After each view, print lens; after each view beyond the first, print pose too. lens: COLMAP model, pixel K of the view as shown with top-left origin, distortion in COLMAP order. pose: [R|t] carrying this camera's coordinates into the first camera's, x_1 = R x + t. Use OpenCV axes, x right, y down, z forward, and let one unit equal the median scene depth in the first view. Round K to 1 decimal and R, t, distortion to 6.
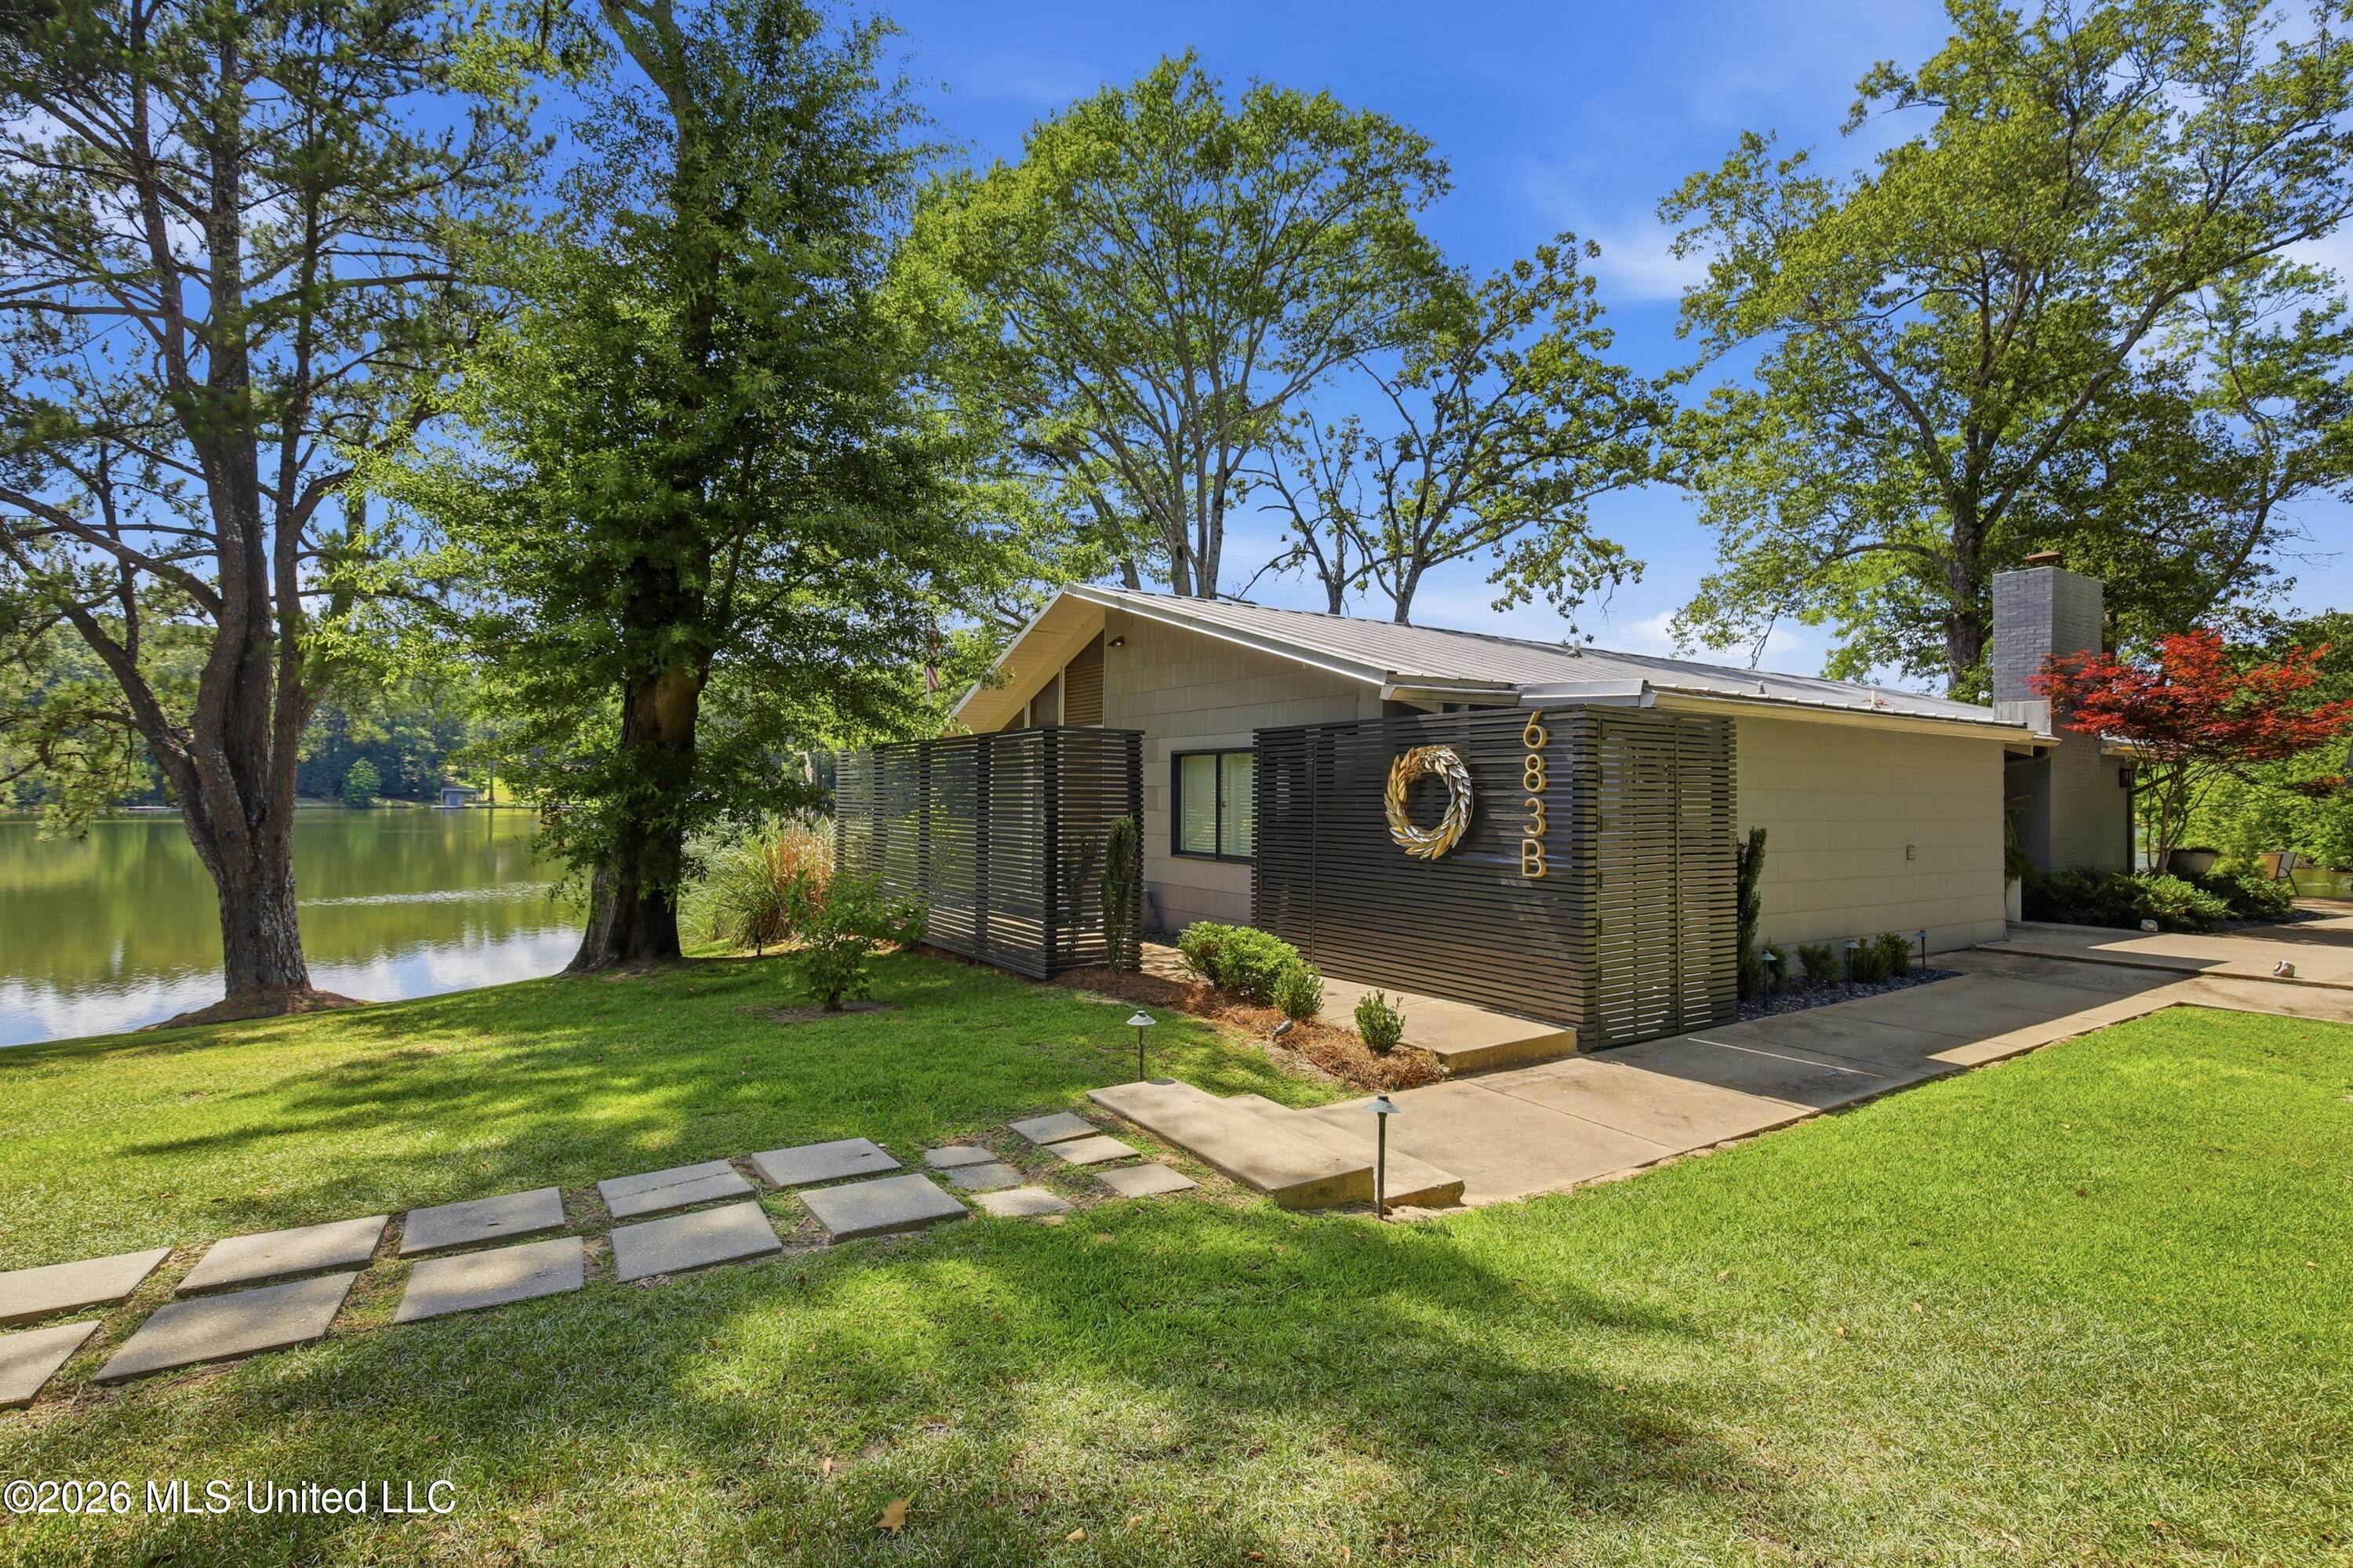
lens RADIAL K [[1154.6, 0, 1169.5], [0, 1154.6, 754.9], [0, 0, 1]] dist [0.001143, 0.000347]
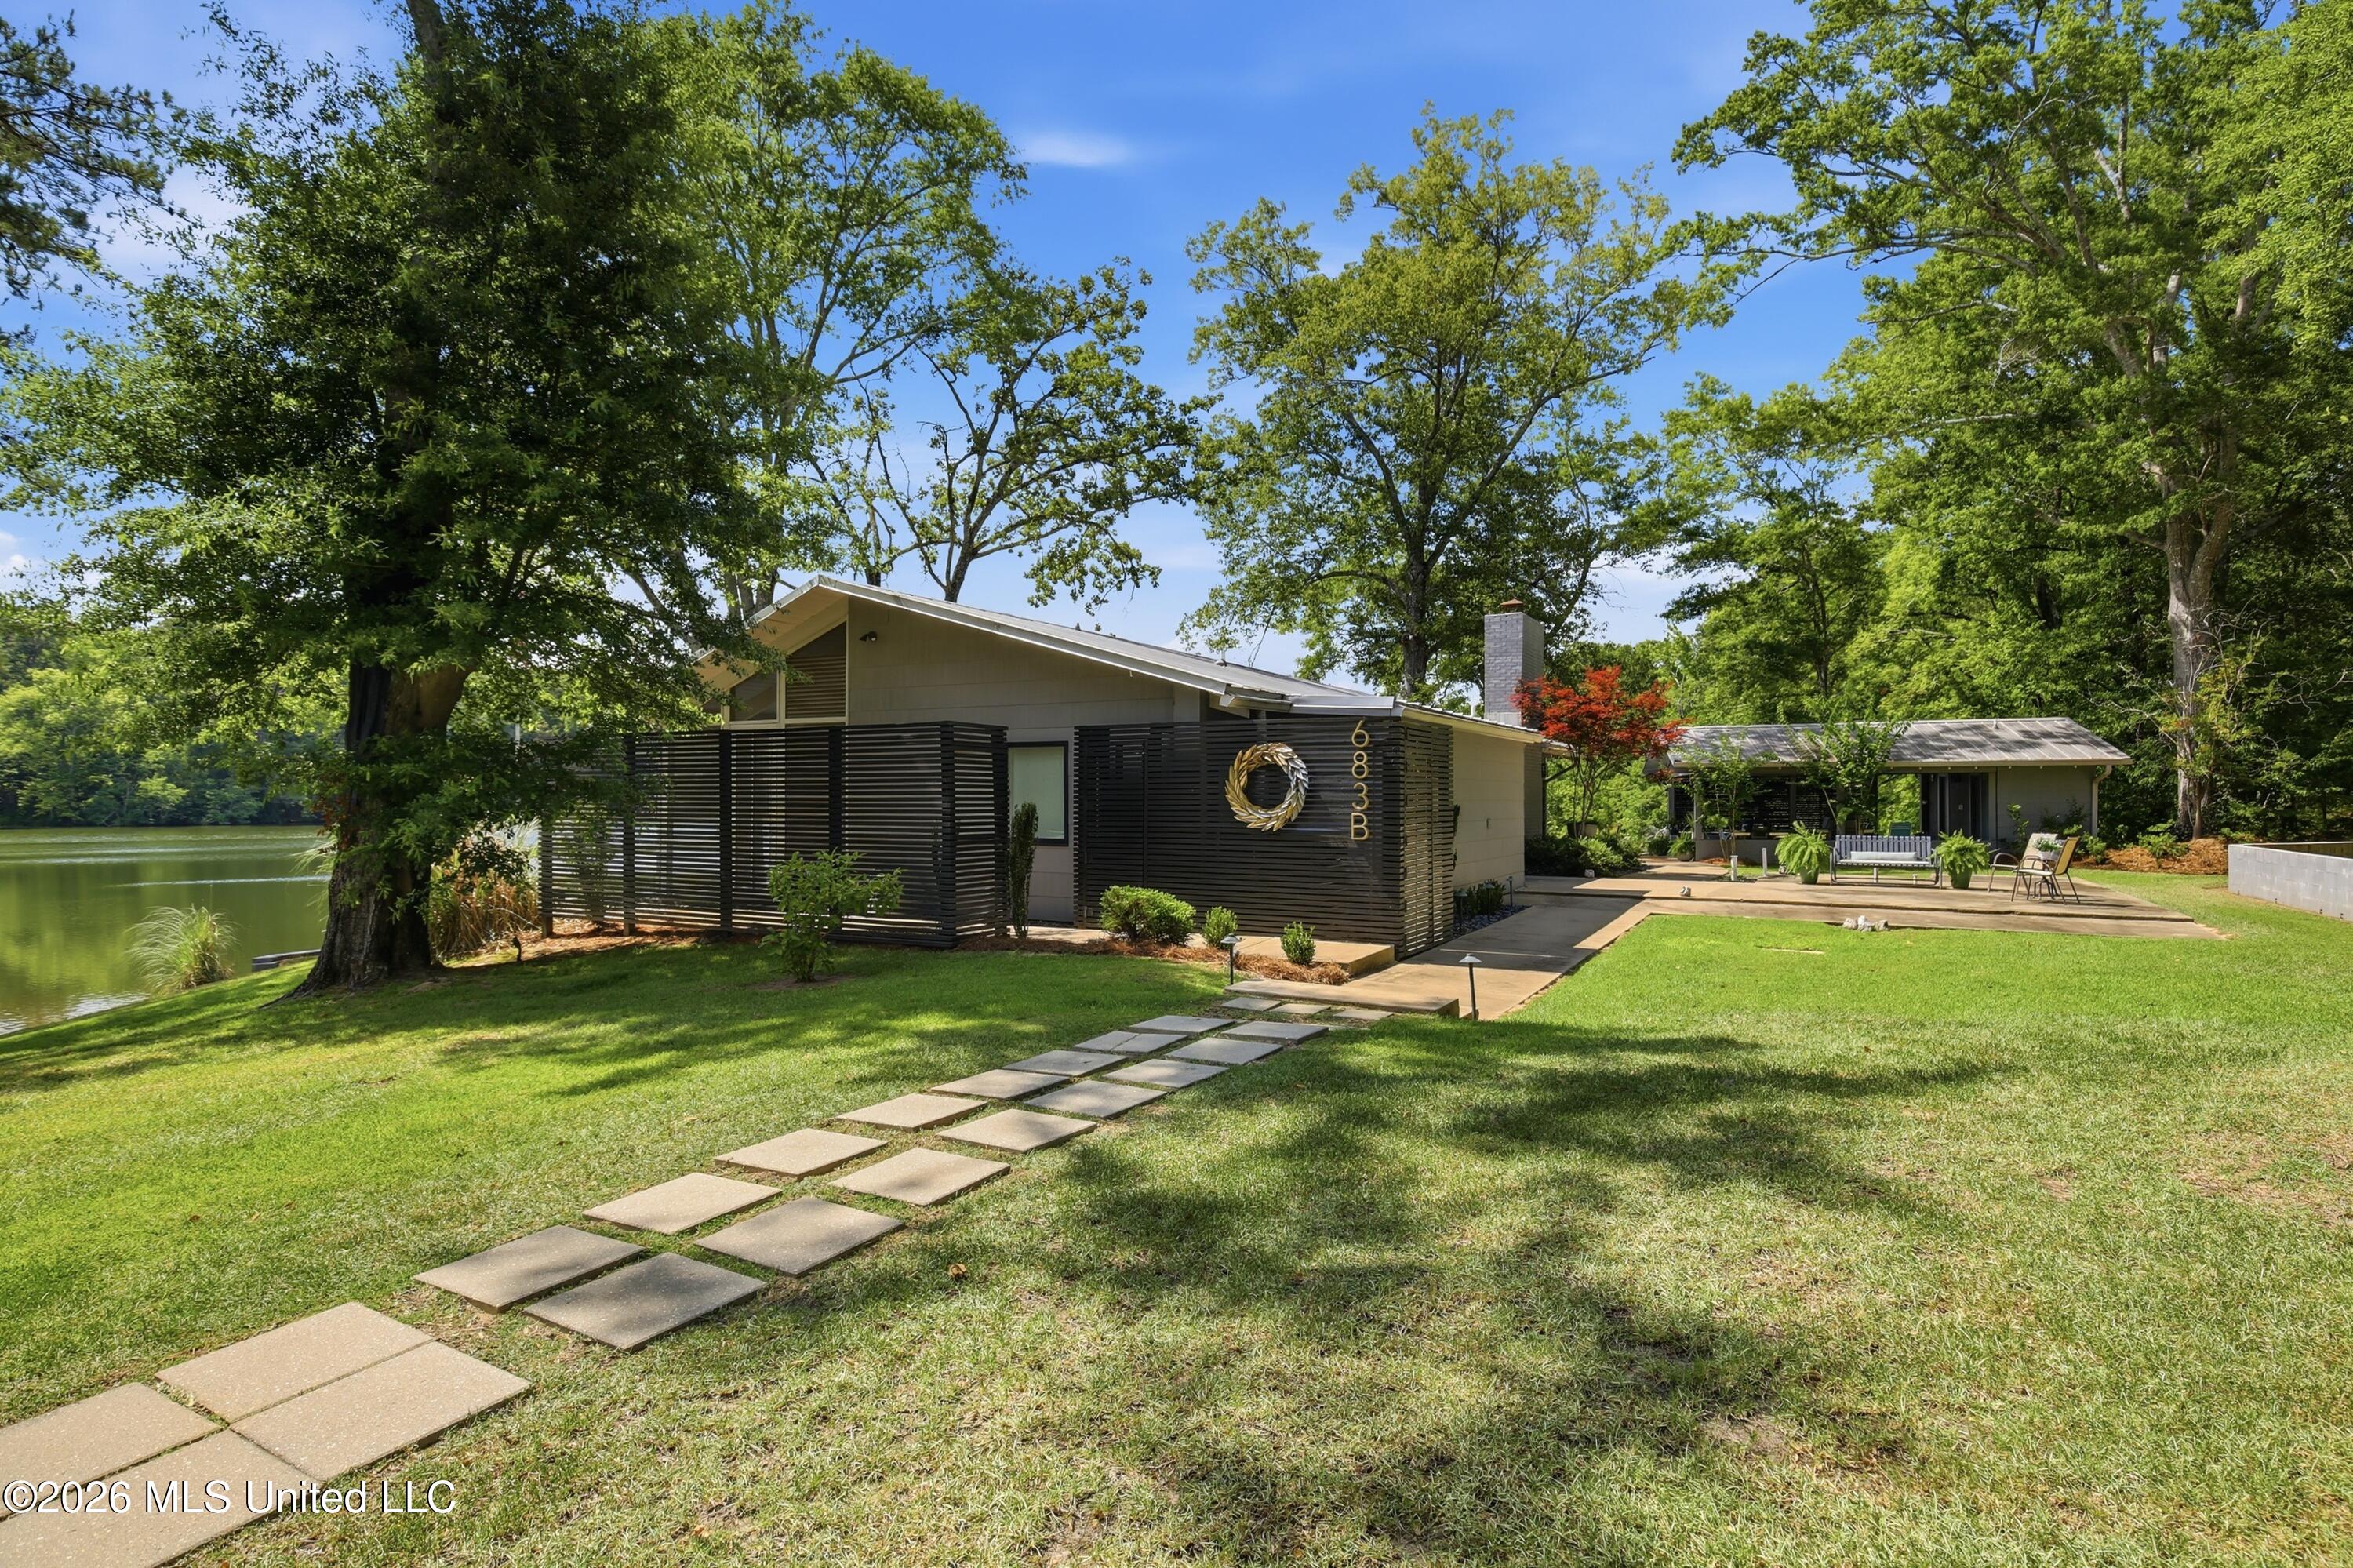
lens RADIAL K [[1330.7, 0, 1169.0], [0, 1330.7, 757.9], [0, 0, 1]] dist [-0.001614, 0.001225]
pose [[0.869057, 0.004314, 0.494693, -0.212220], [-0.008916, 0.999936, 0.006942, -0.000455], [-0.494632, -0.010444, 0.869040, -0.084435]]
